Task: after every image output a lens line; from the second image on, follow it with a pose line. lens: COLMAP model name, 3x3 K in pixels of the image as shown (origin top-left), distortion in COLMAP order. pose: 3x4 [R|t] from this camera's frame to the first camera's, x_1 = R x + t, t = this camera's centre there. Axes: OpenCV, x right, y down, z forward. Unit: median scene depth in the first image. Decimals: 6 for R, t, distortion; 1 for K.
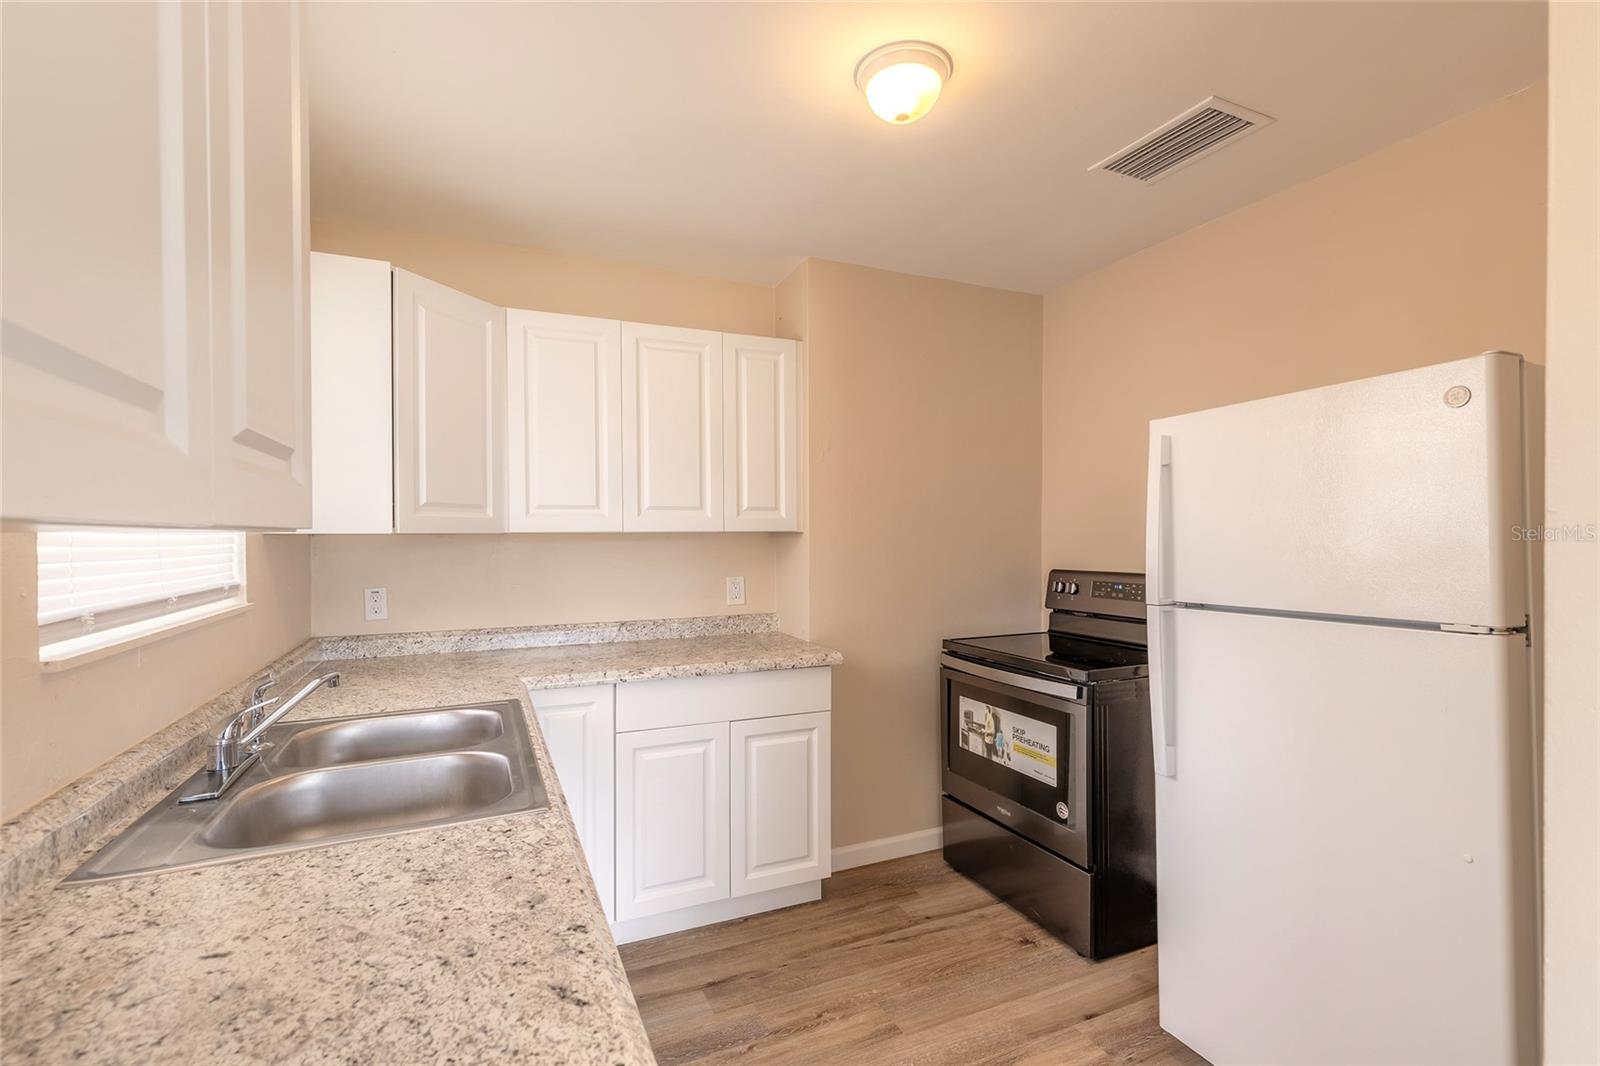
lens RADIAL K [[721.0, 0, 796.3], [0, 721.0, 536.6], [0, 0, 1]] dist [0.004959, -0.000756]
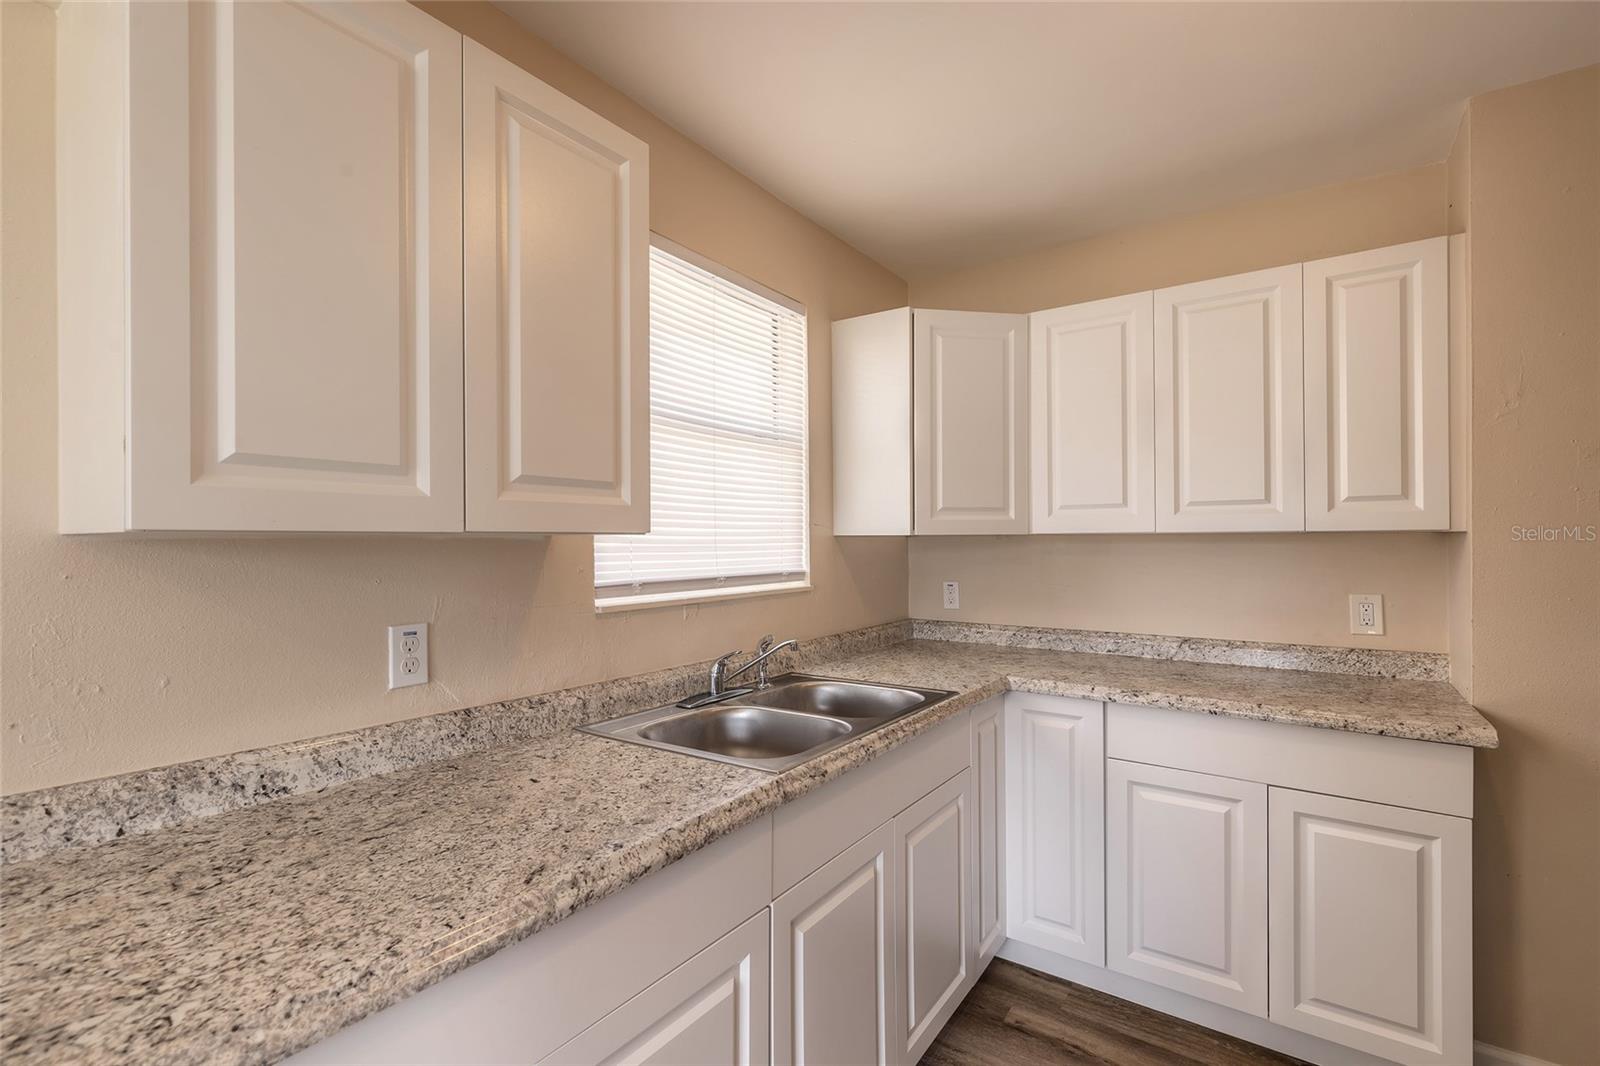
lens RADIAL K [[721.0, 0, 796.3], [0, 721.0, 536.6], [0, 0, 1]] dist [0.004959, -0.000756]
pose [[0.519065, 0.000442, -0.854735, 0.302416], [-0.001227, 0.999999, -0.000228, -0.001209], [0.854734, 0.001167, 0.519065, 0.194118]]
